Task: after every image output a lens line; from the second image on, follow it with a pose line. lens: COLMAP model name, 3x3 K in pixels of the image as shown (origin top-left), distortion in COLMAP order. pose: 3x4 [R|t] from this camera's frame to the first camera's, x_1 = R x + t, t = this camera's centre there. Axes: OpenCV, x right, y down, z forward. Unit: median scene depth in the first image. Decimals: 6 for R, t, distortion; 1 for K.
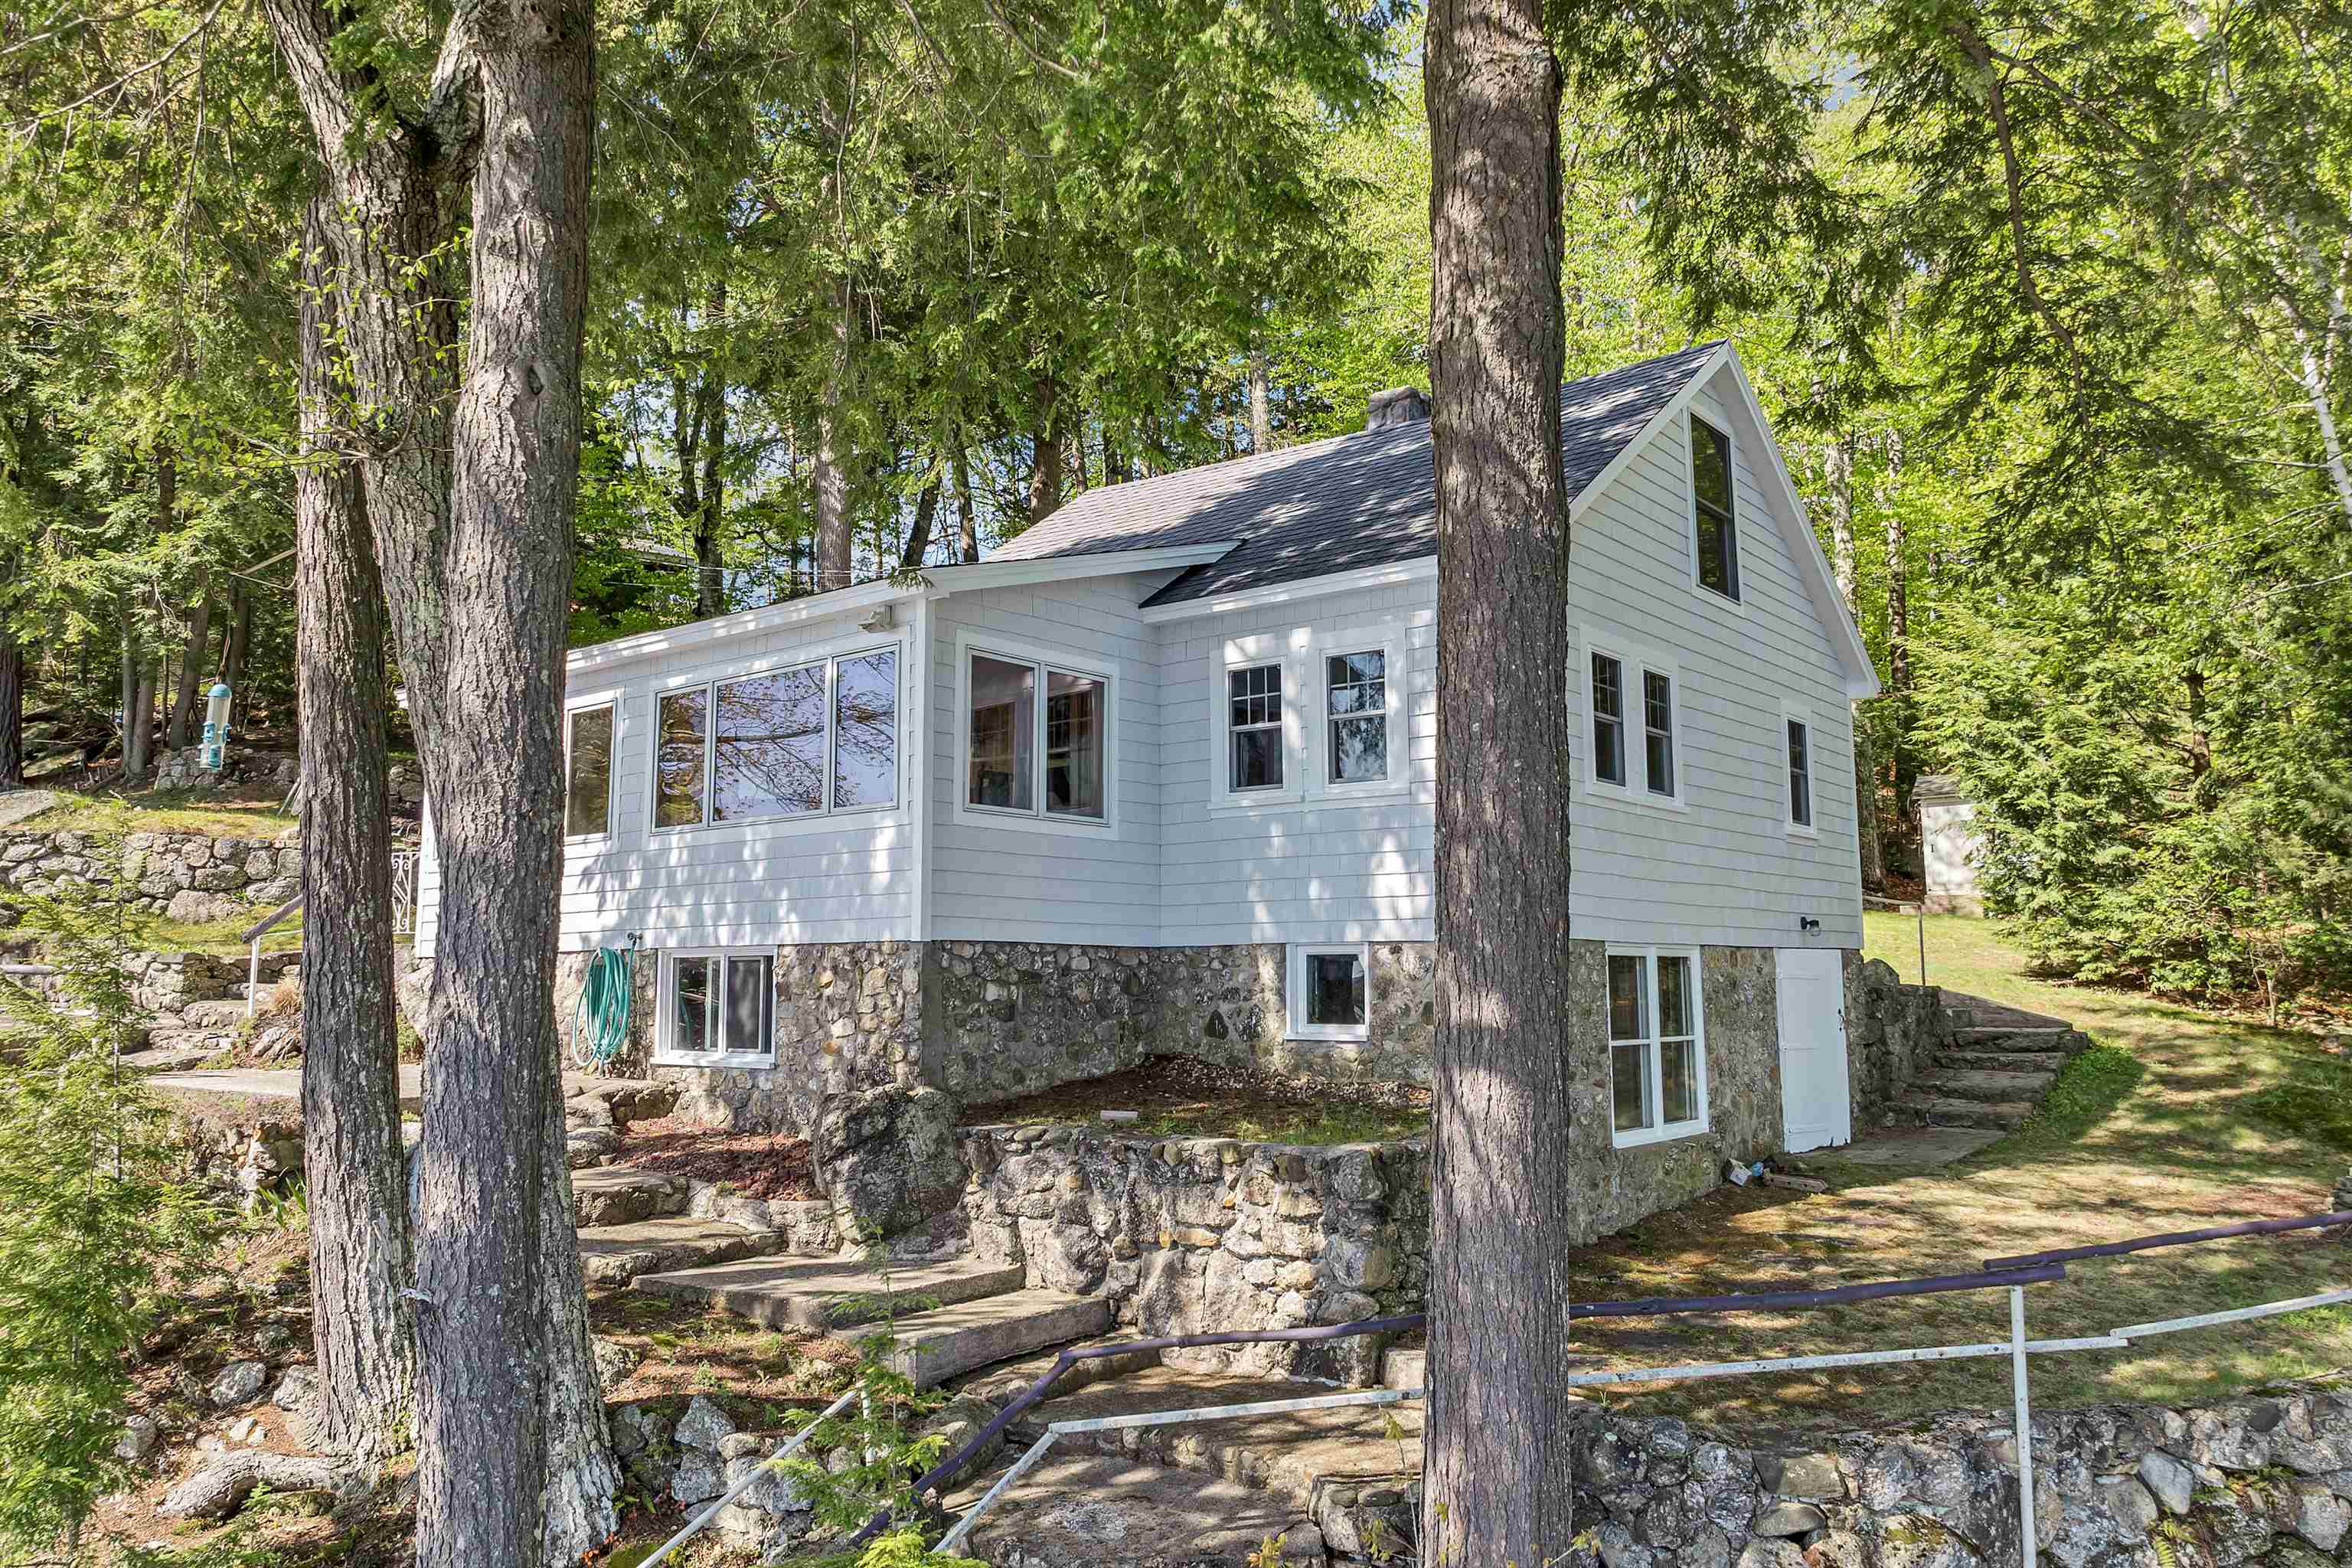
lens RADIAL K [[1664.4, 0, 1167.1], [0, 1664.4, 765.1], [0, 0, 1]] dist [-0.038921, 0.008010]
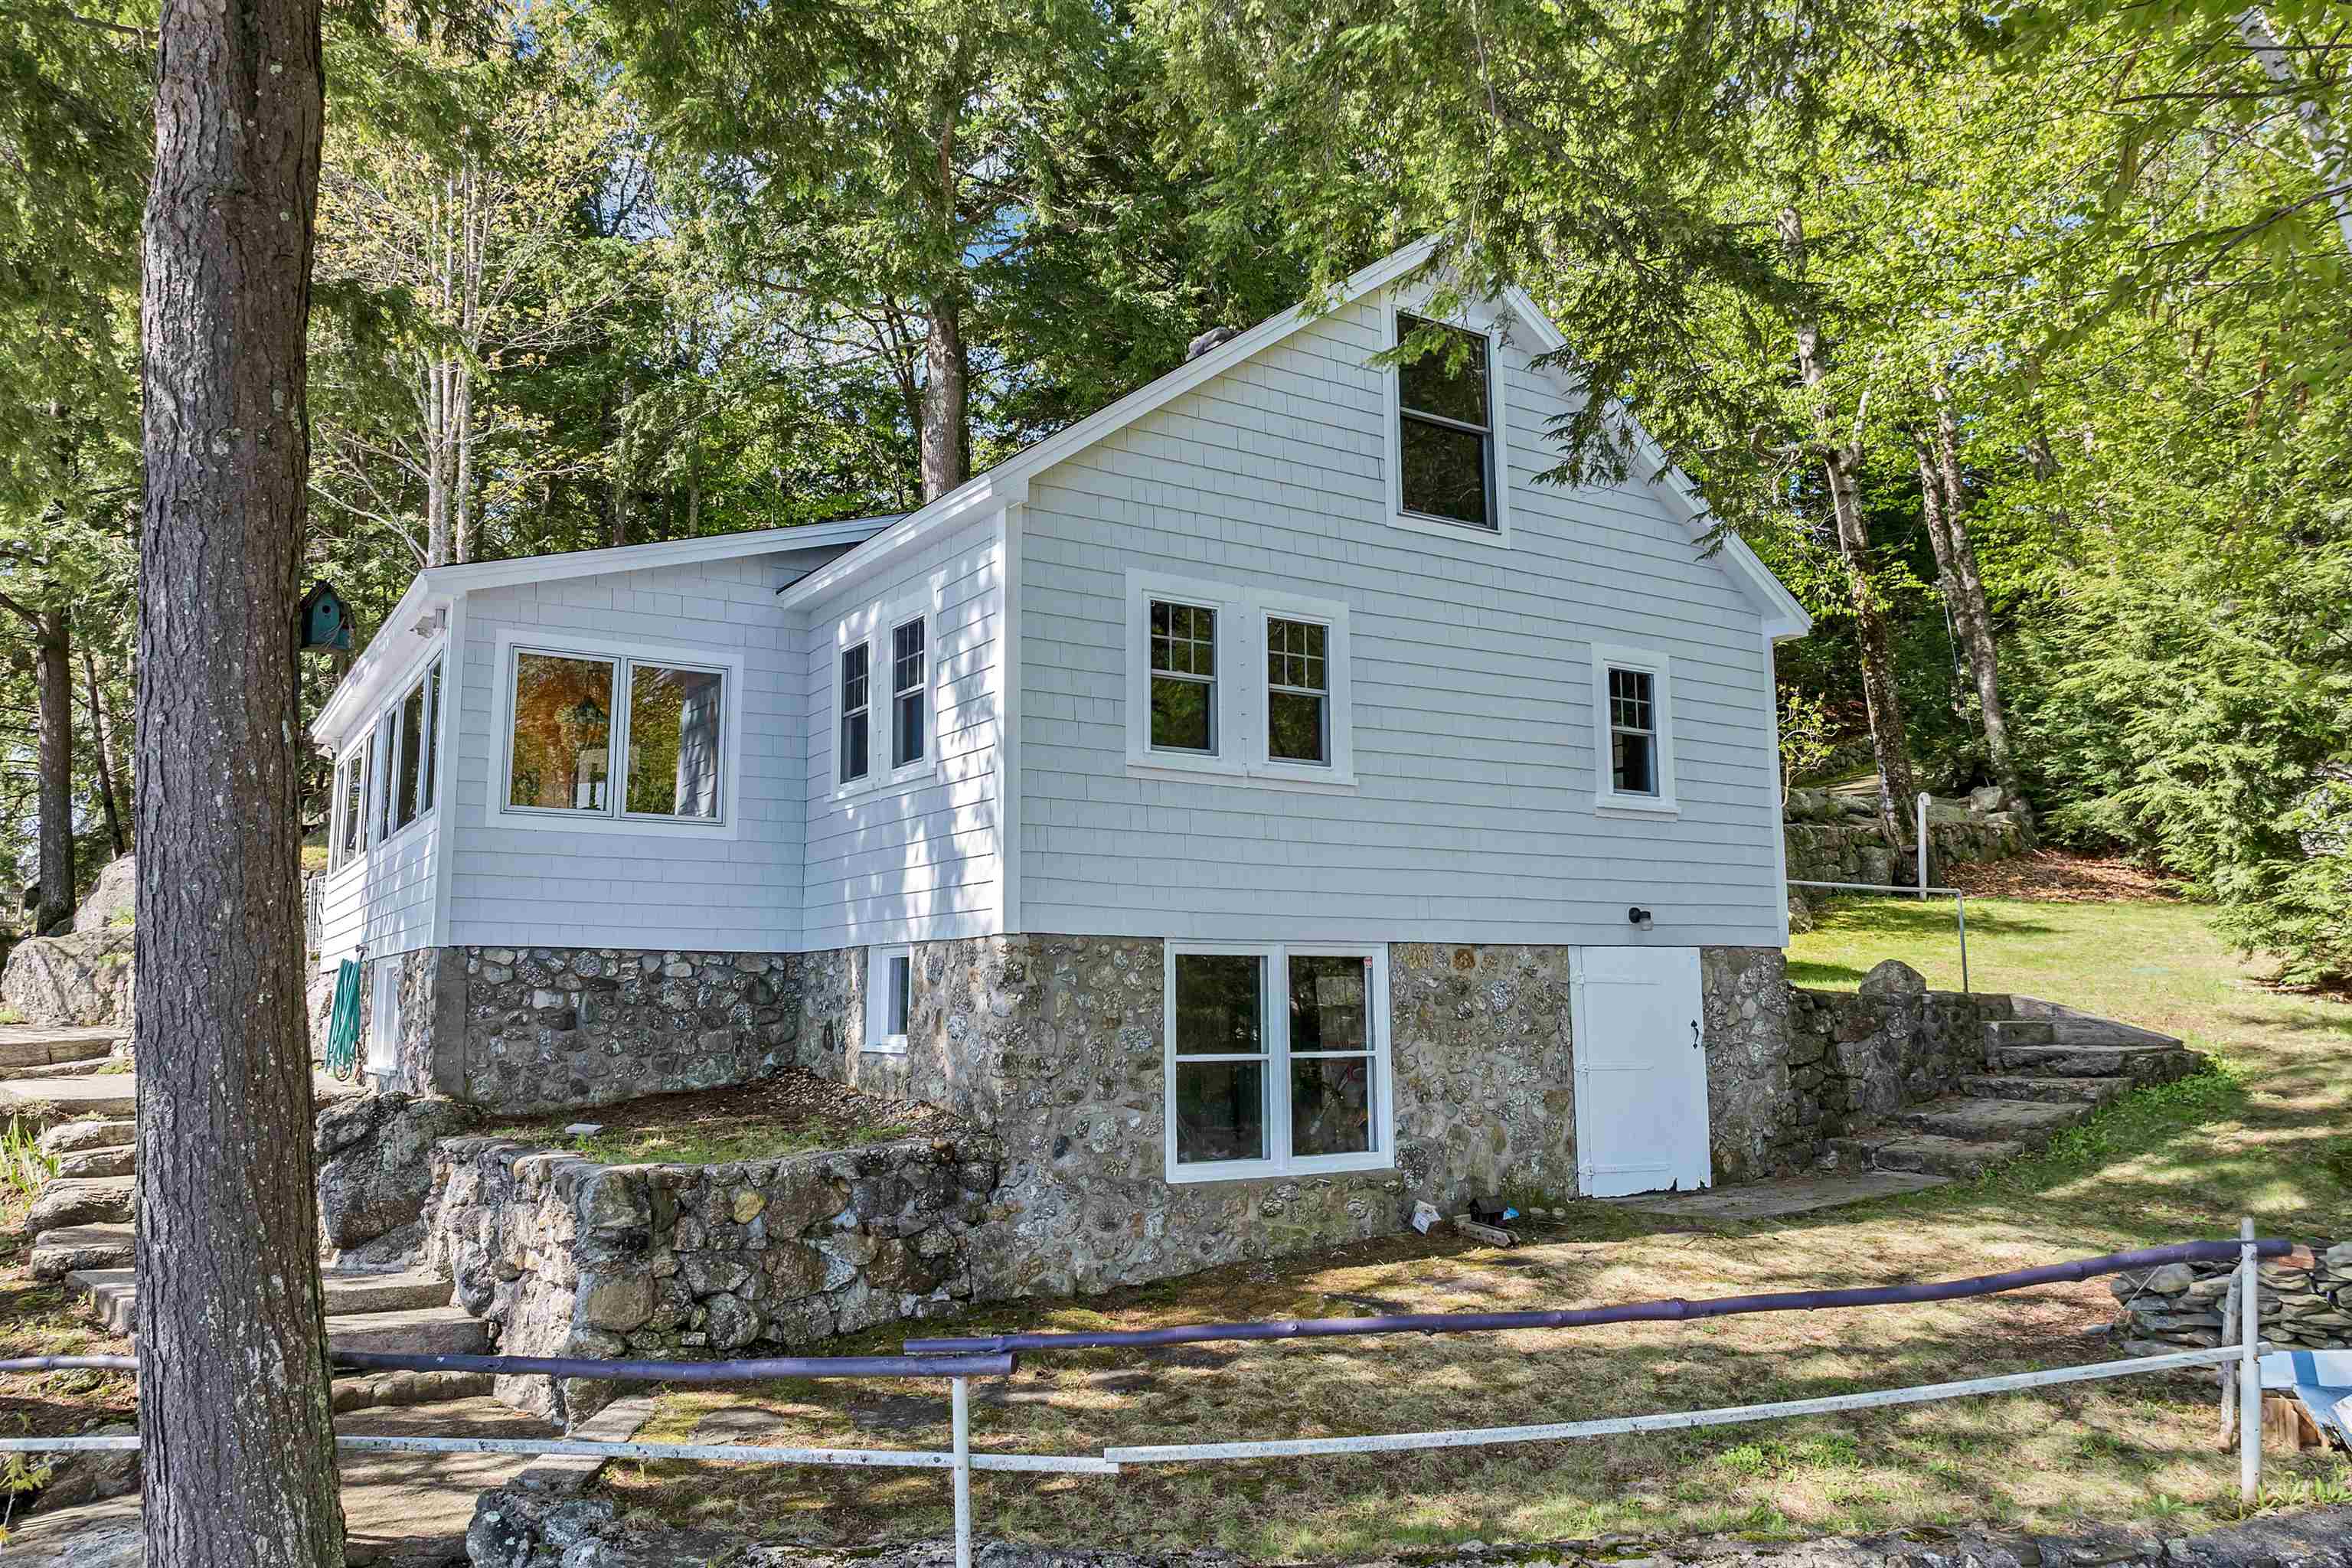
lens RADIAL K [[1664.4, 0, 1192.0], [0, 1664.4, 799.4], [0, 0, 1]] dist [-0.038921, 0.008010]
pose [[0.950090, -0.041981, -0.309138, 0.517495], [0.045037, 0.998982, 0.002753, 0.031857], [0.308708, -0.016539, 0.951013, 0.186866]]
